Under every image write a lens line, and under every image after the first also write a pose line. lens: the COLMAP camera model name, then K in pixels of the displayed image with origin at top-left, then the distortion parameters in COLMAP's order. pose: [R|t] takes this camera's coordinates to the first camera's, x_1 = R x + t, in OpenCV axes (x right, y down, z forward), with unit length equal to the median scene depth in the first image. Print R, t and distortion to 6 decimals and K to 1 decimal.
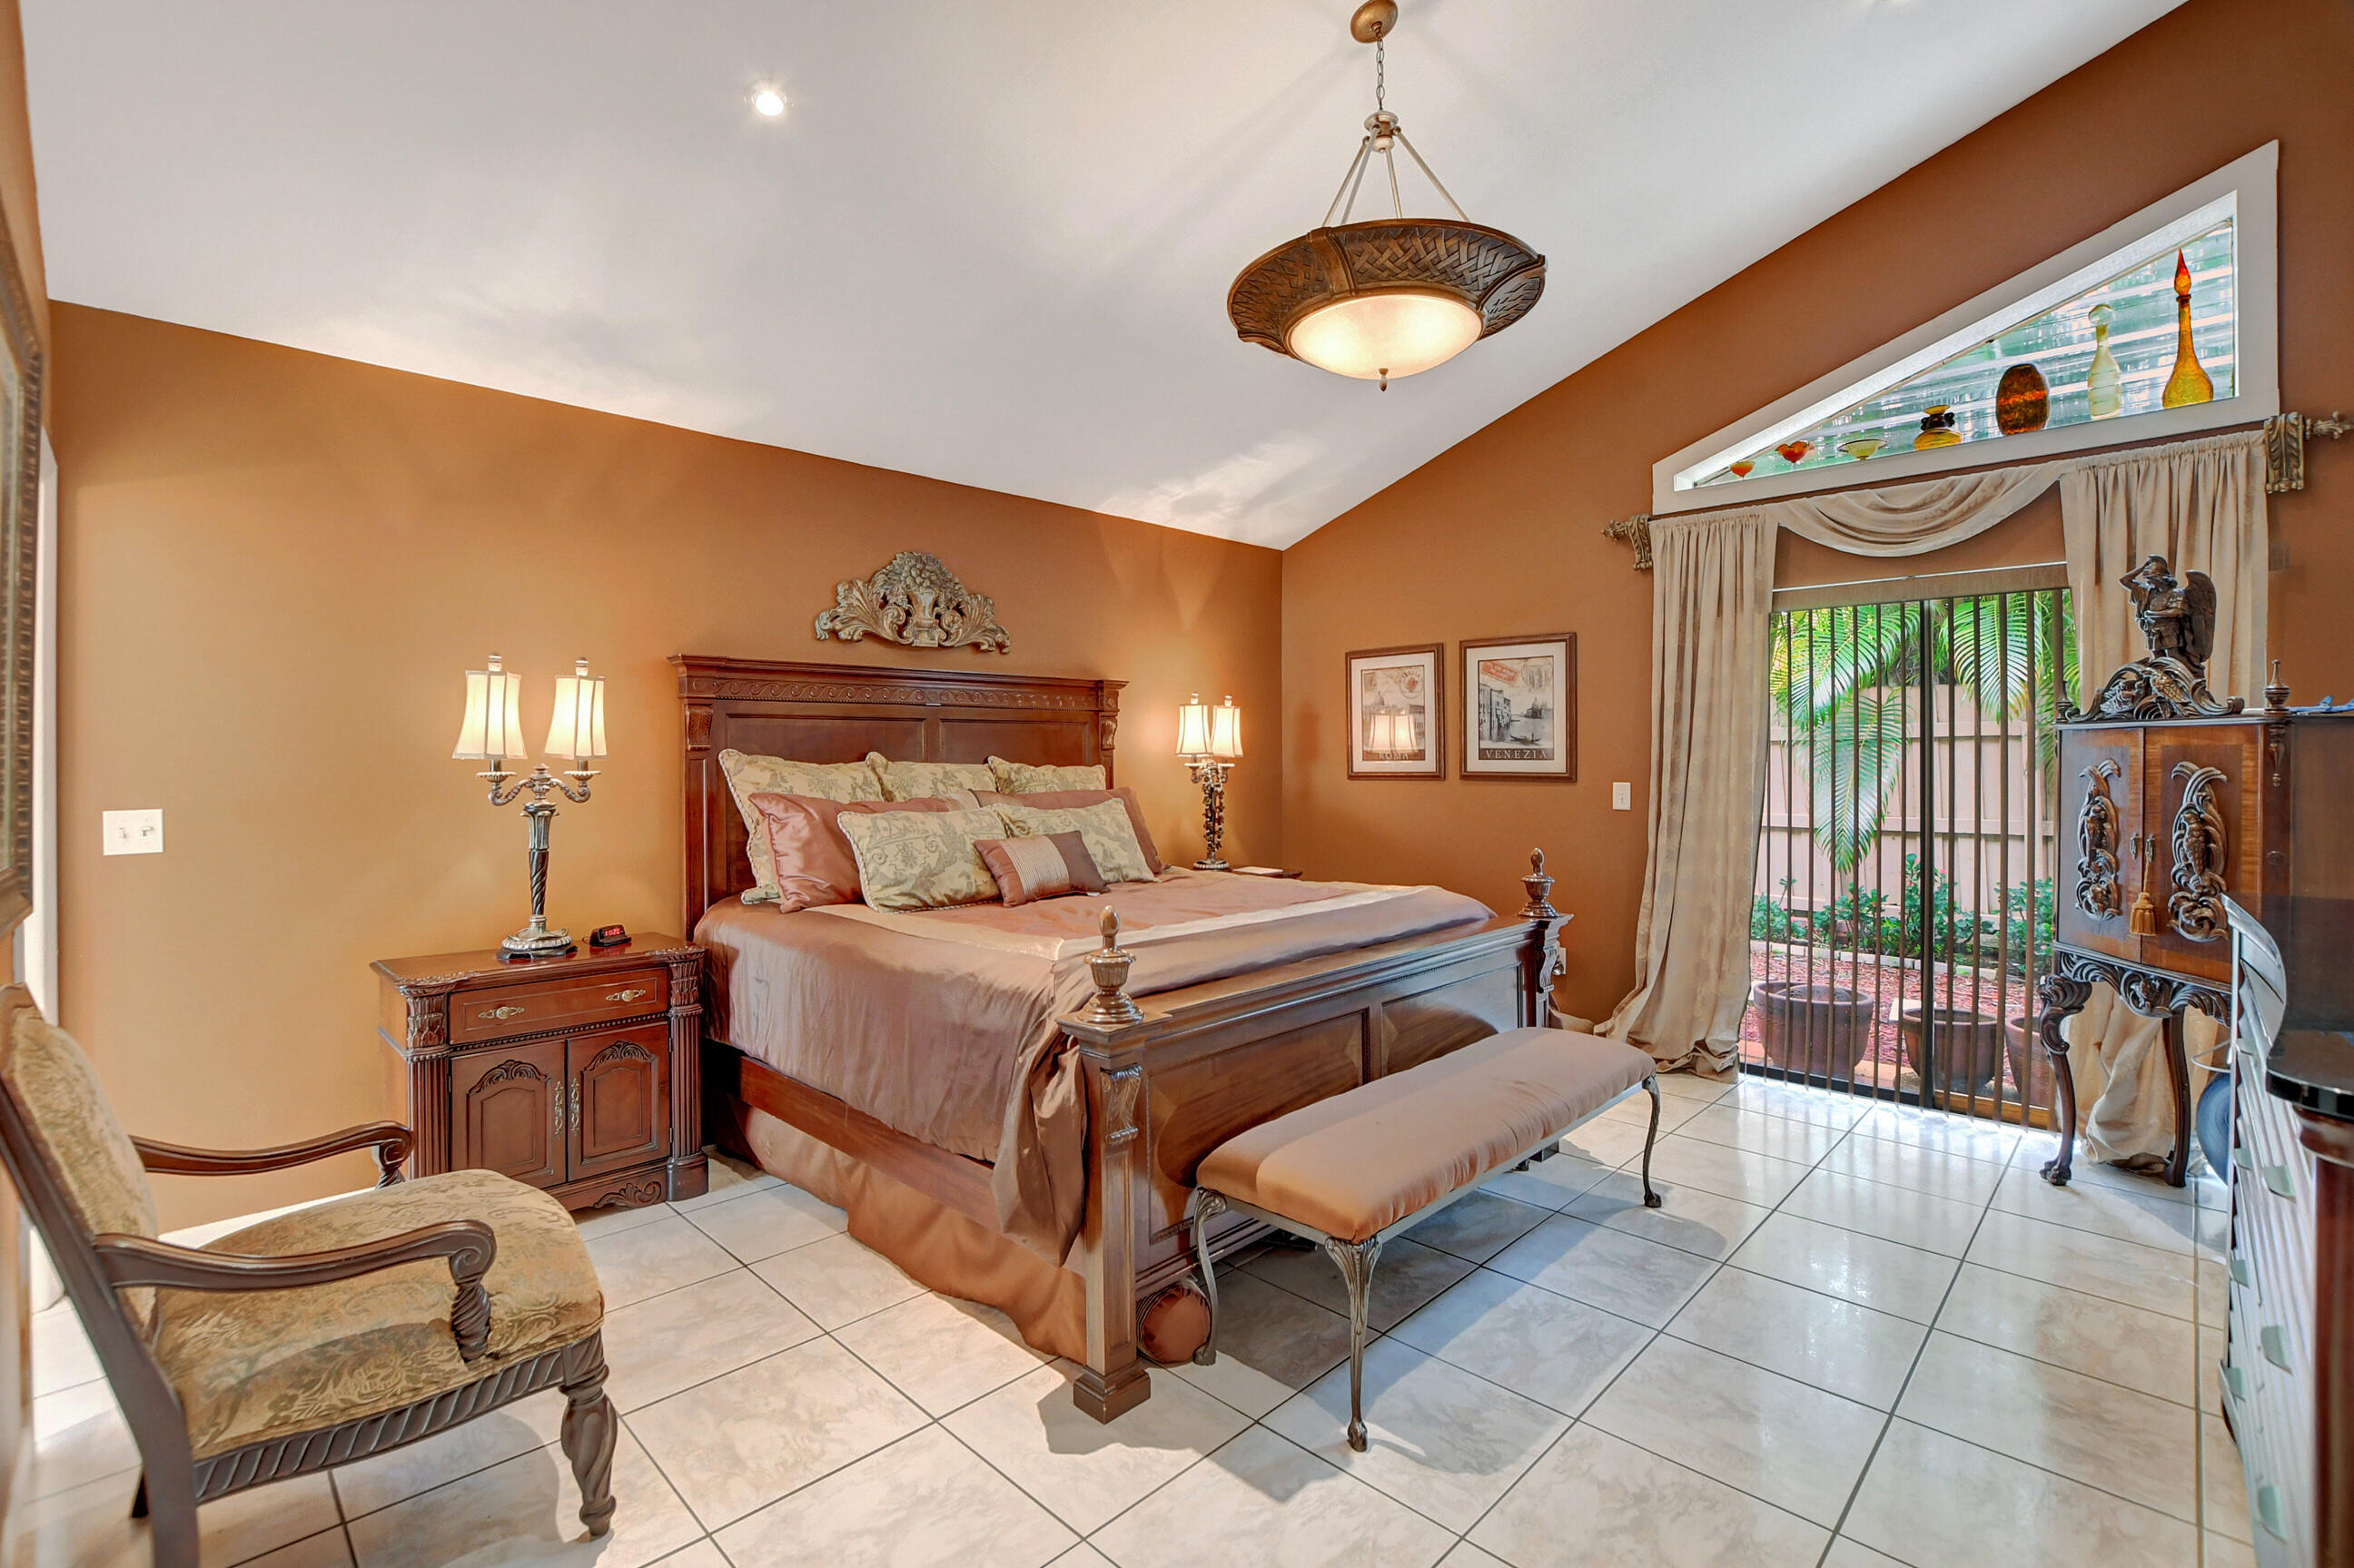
lens RADIAL K [[1026.1, 0, 1177.0], [0, 1026.1, 784.0], [0, 0, 1]] dist [-0.062519, 0.008501]
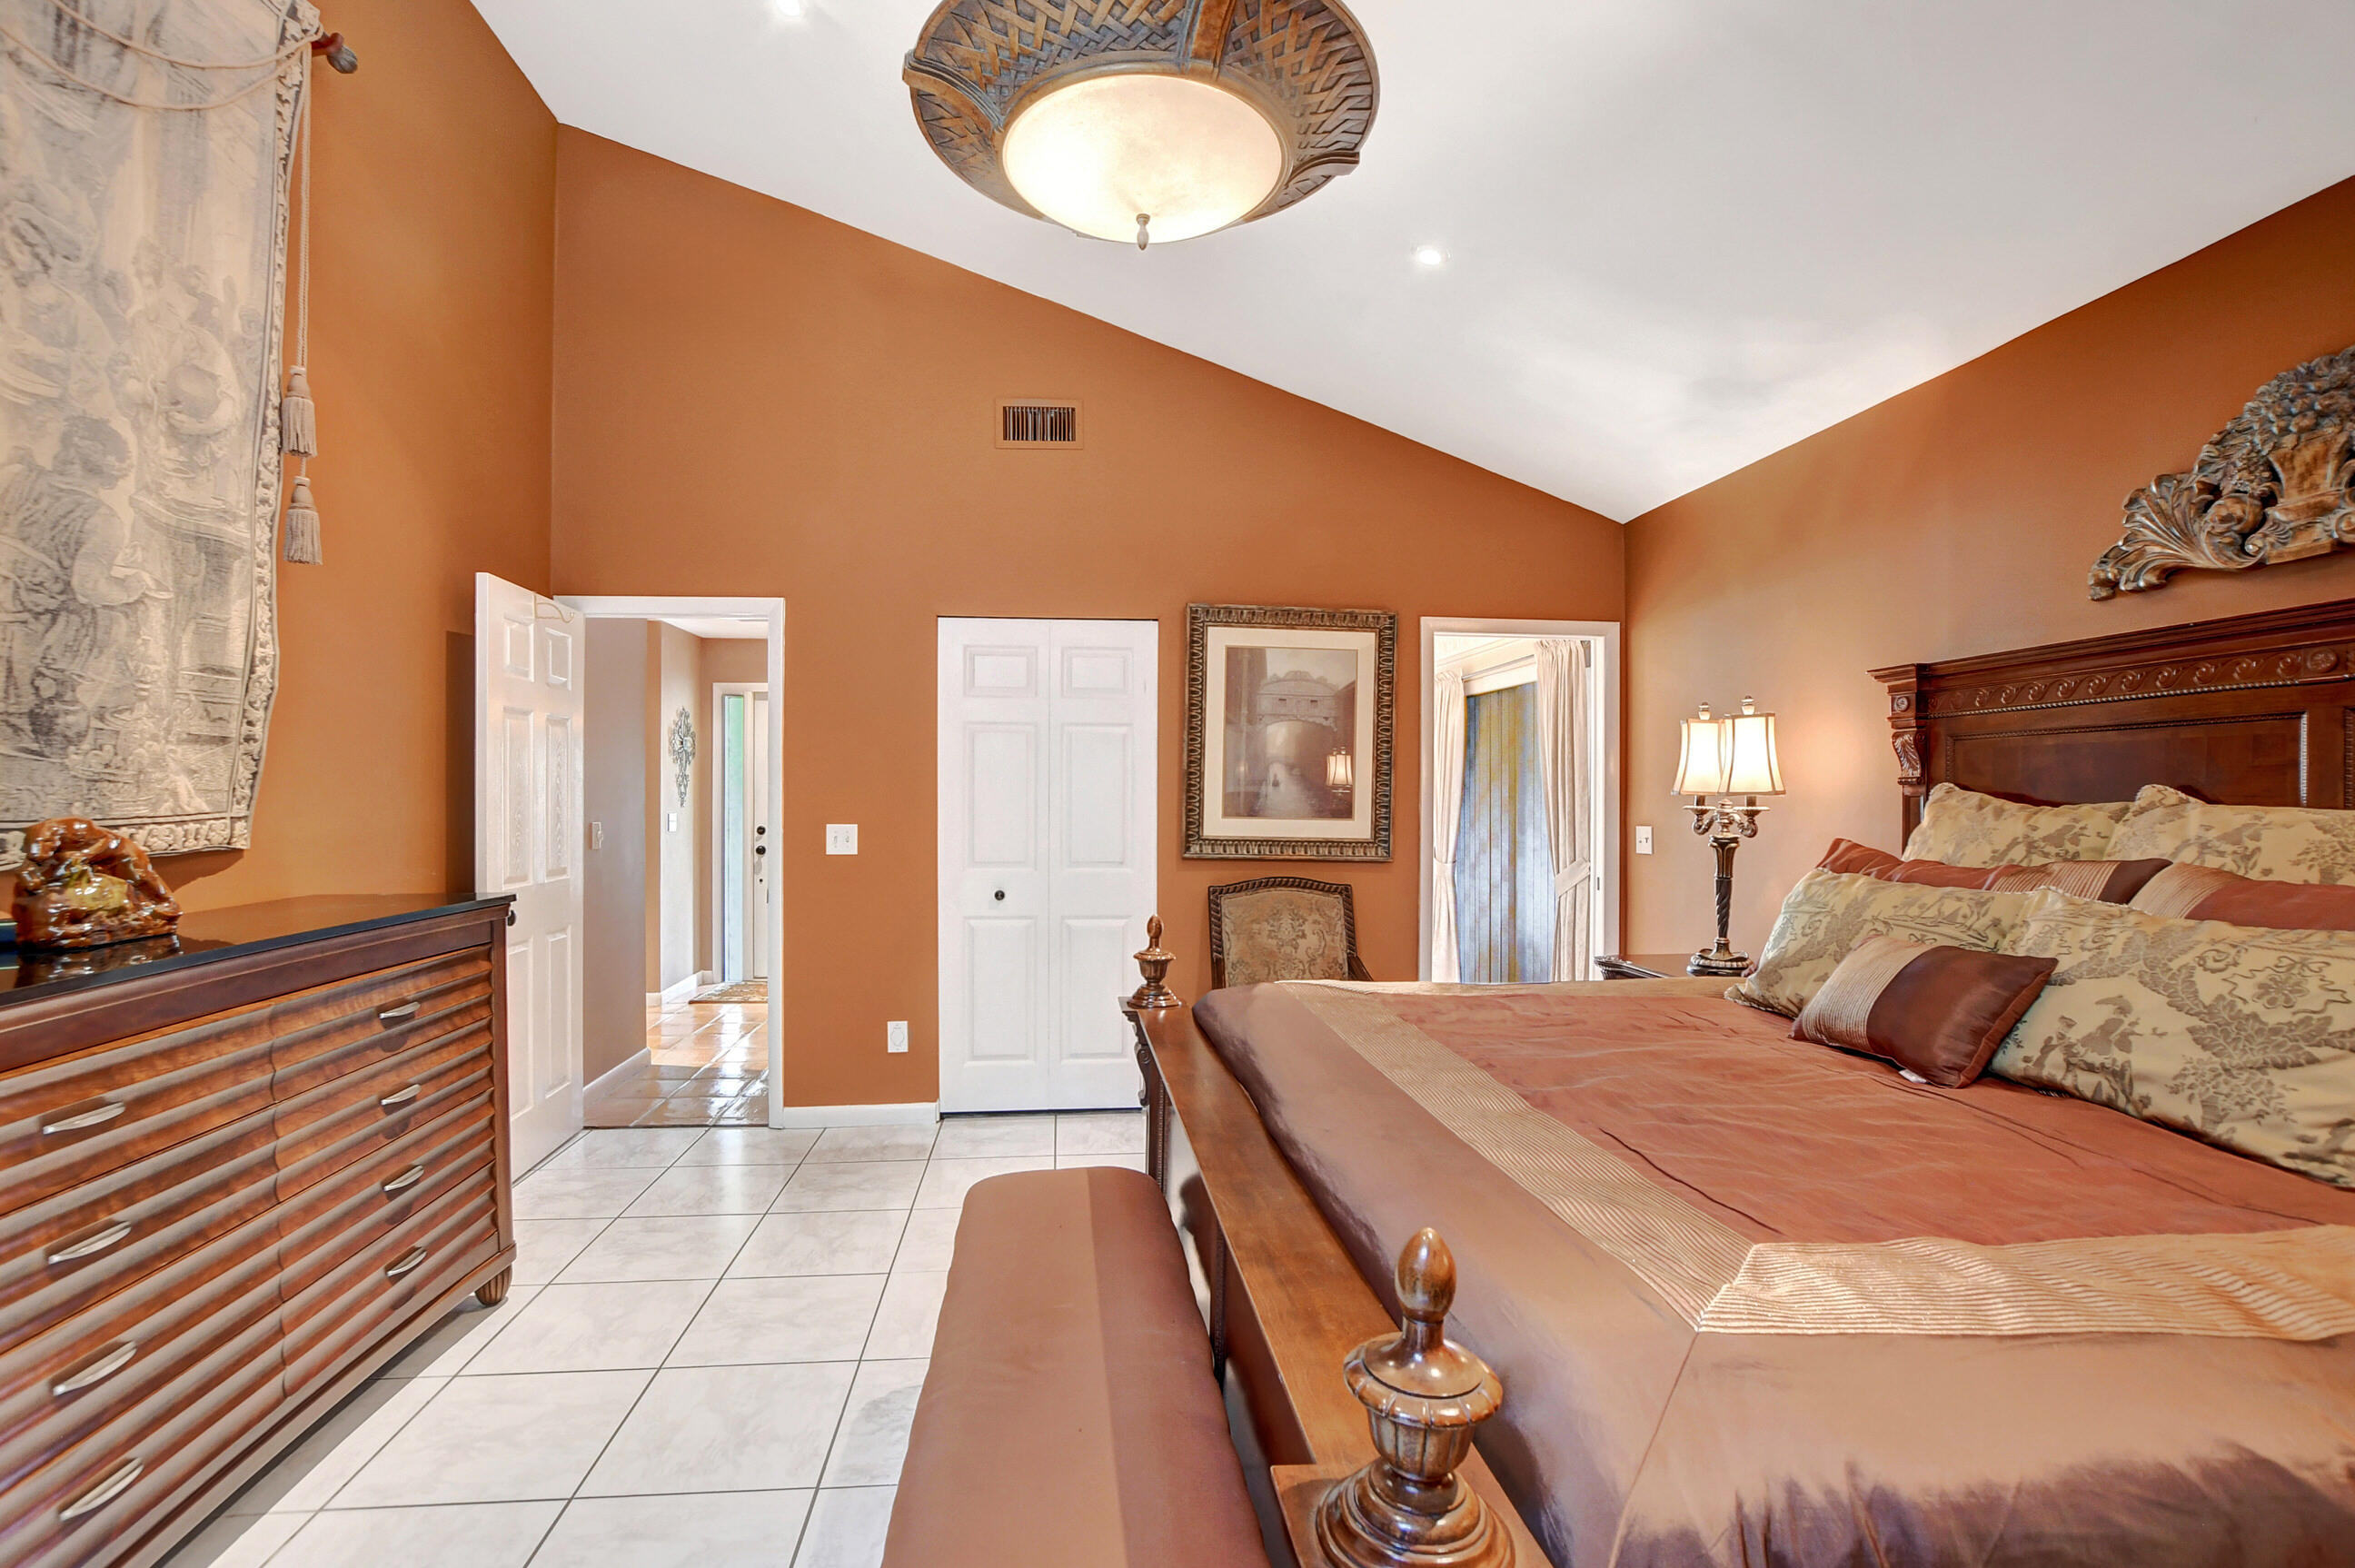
lens RADIAL K [[1026.6, 0, 1177.5], [0, 1026.6, 784.0], [0, 0, 1]] dist [-0.062519, 0.008501]
pose [[-0.663416, 0.005772, -0.748228, 0.586071], [-0.006082, 0.999896, 0.013106, -0.047075], [0.748226, 0.013246, -0.663312, 1.259035]]
